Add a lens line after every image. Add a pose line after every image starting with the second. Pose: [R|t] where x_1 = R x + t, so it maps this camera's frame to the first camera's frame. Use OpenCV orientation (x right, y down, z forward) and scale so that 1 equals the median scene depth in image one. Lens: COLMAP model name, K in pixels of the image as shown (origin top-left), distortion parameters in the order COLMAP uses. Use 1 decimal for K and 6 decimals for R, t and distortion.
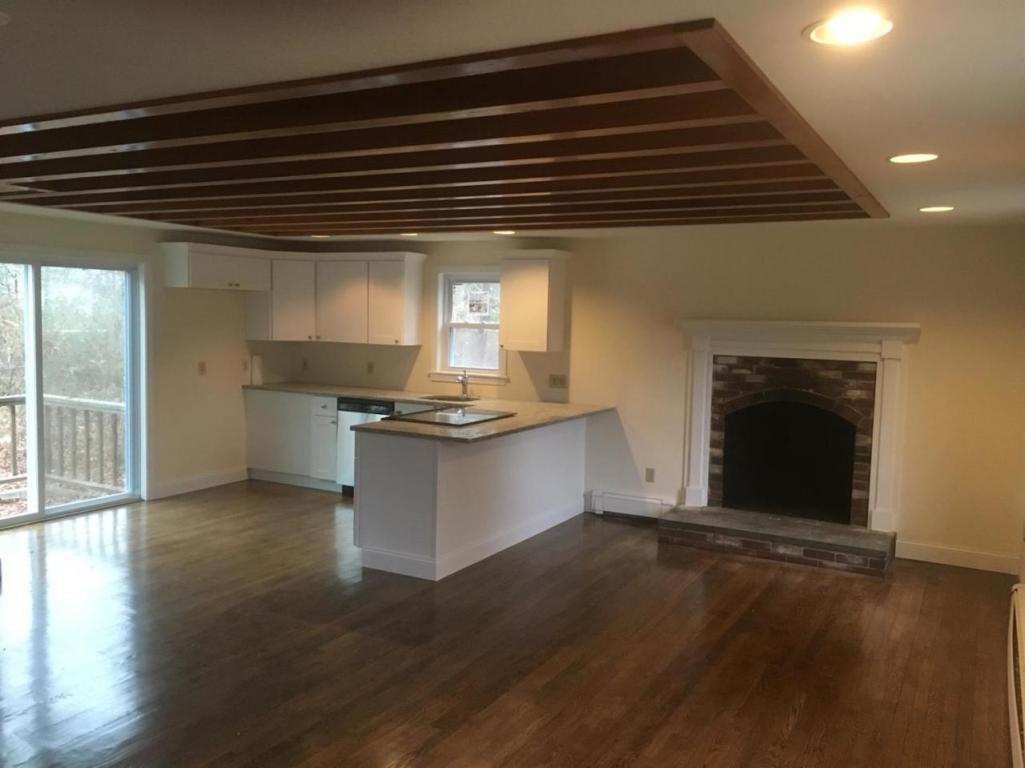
lens RADIAL K [[879.0, 0, 512.5], [0, 879.0, 384.0], [0, 0, 1]] dist [0.013674, 0.001330]
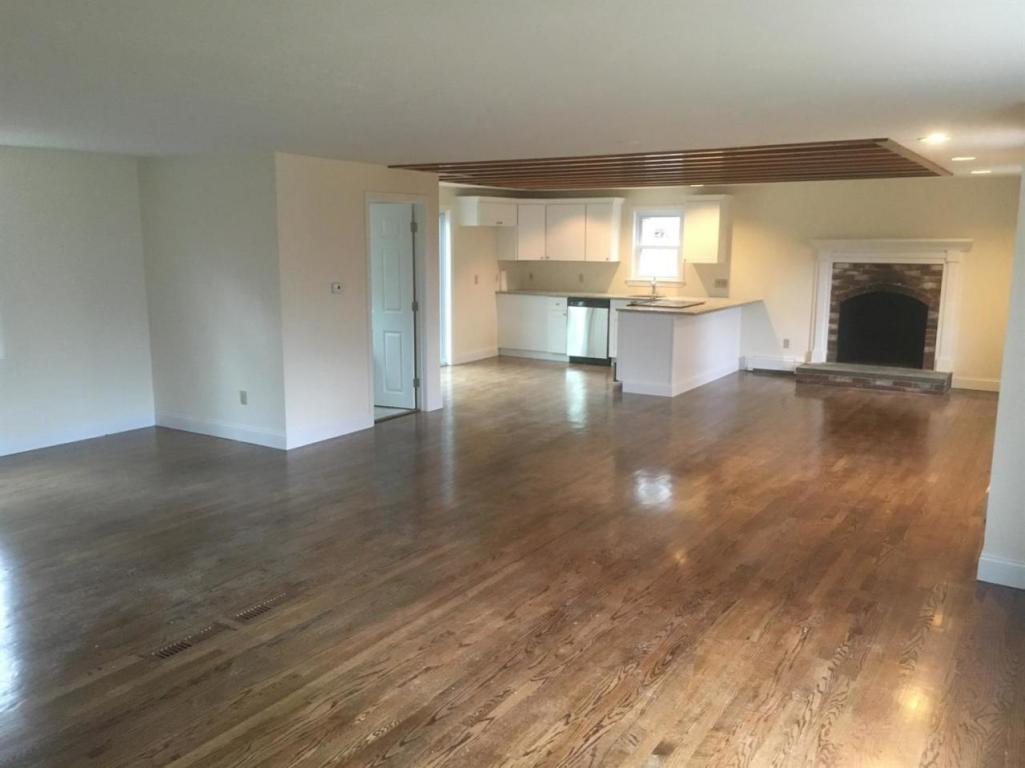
lens RADIAL K [[832.1, 0, 512.5], [0, 832.1, 384.0], [0, 0, 1]] dist [0.001154, -0.001523]
pose [[0.996256, -0.007237, -0.086146, -0.186633], [0.015374, 0.995437, 0.094173, 0.029510], [0.085072, -0.095144, 0.991822, -0.460847]]
